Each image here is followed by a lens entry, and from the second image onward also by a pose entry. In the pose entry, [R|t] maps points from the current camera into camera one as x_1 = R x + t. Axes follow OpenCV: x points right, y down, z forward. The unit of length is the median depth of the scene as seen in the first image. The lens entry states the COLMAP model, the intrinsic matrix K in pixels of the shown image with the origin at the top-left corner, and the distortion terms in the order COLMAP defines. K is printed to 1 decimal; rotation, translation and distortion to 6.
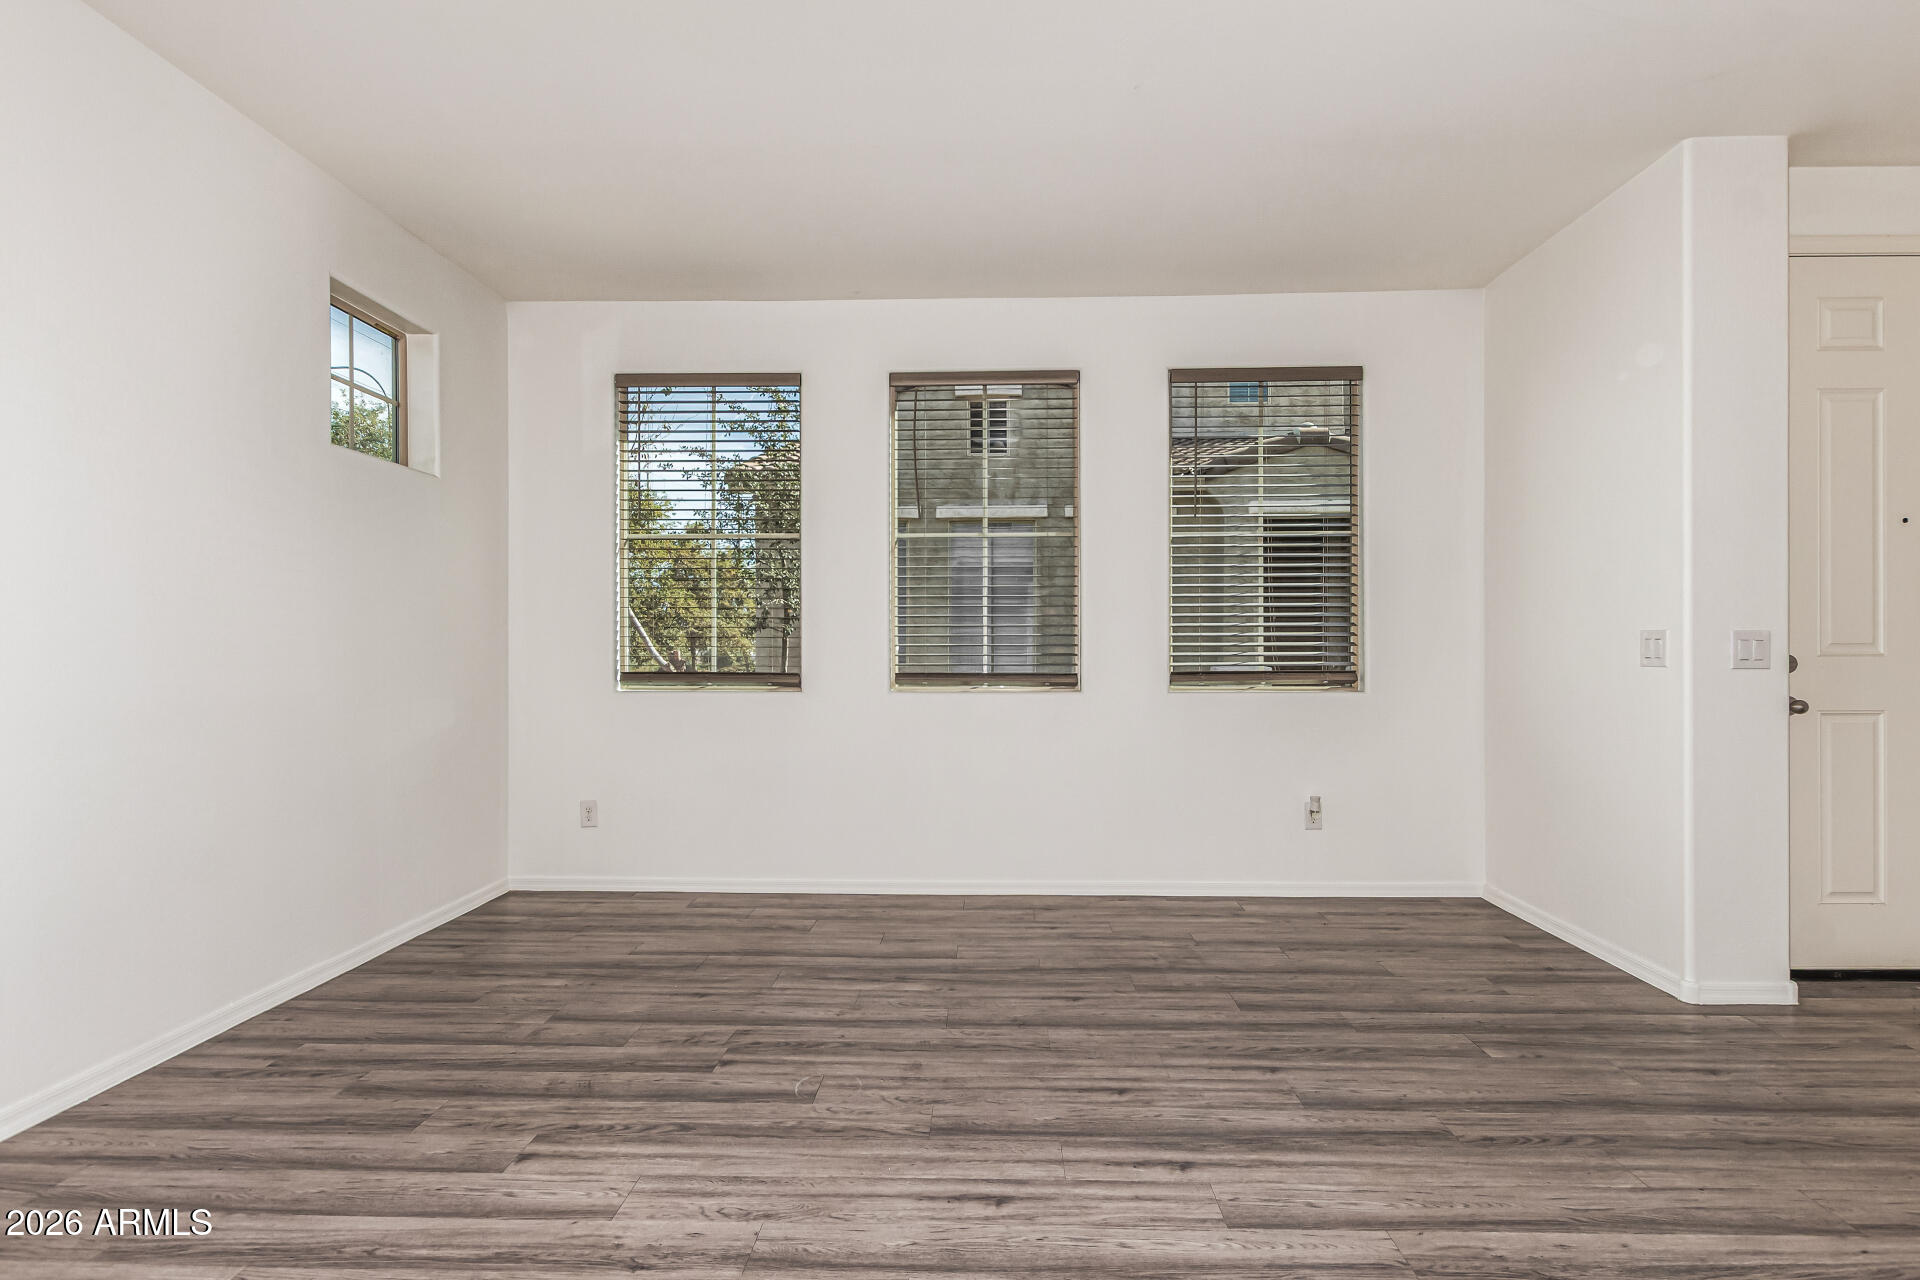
lens RADIAL K [[909.4, 0, 947.3], [0, 909.4, 637.8], [0, 0, 1]] dist [0.009928, -0.003912]
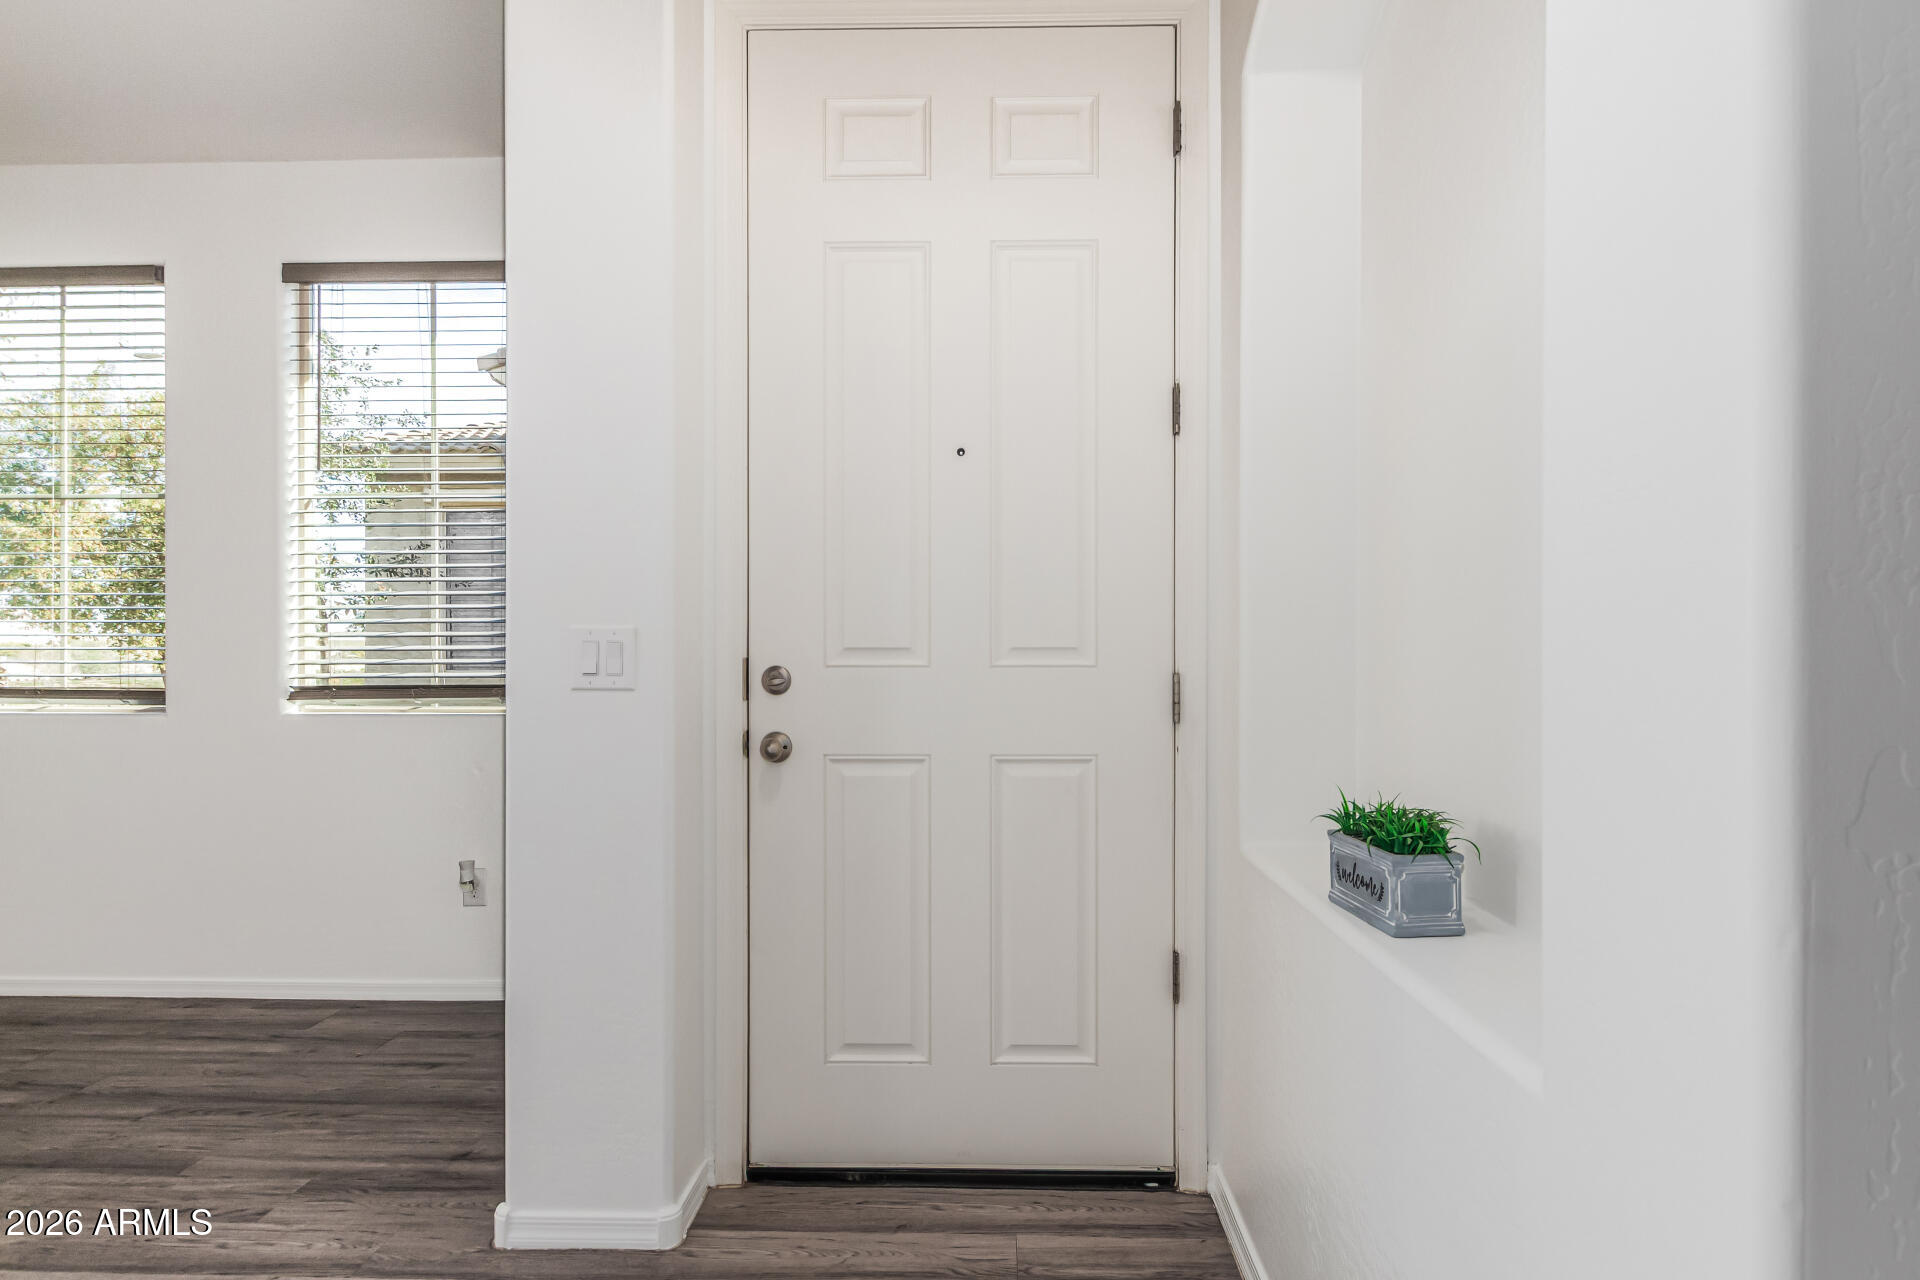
lens RADIAL K [[909.4, 0, 972.0], [0, 909.4, 643.2], [0, 0, 1]] dist [0.009928, -0.003912]
pose [[0.999835, -0.004170, -0.017658, 1.135900], [0.004311, 0.999959, 0.007963, -0.001956], [0.017624, -0.008038, 0.999812, 0.405282]]
